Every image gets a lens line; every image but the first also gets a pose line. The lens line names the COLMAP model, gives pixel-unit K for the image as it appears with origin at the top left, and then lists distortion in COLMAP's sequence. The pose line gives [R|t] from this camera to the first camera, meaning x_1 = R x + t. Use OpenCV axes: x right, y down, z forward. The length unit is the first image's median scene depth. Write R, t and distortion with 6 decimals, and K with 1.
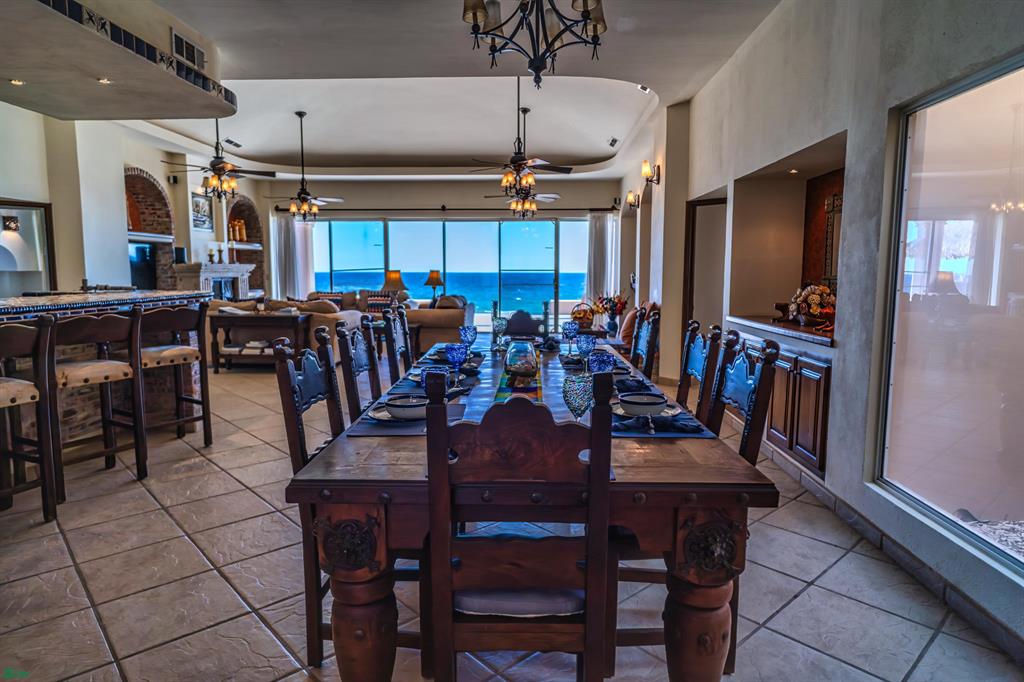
lens RADIAL K [[606.4, 0, 513.5], [0, 606.4, 336.8], [0, 0, 1]] dist [-0.001364, 0.000556]
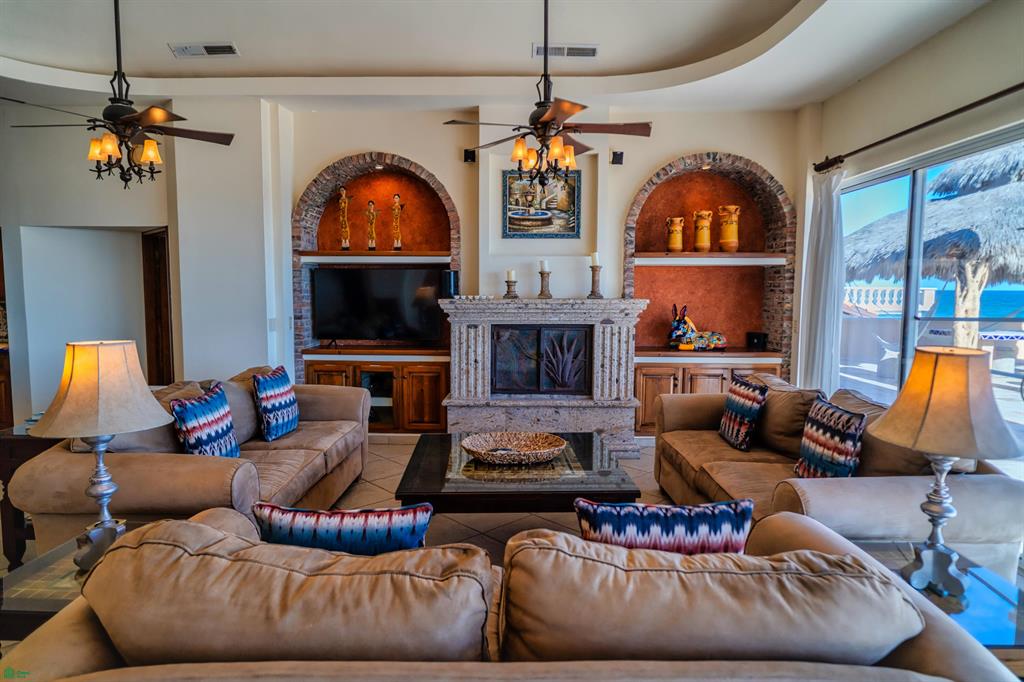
lens RADIAL K [[606.4, 0, 512.0], [0, 606.4, 337.2], [0, 0, 1]] dist [-0.001364, 0.000556]
pose [[0.006160, 0.084260, -0.996425, 0.042438], [-0.114699, 0.989927, 0.083001, -0.139450], [0.993381, 0.113777, 0.015763, 1.058872]]
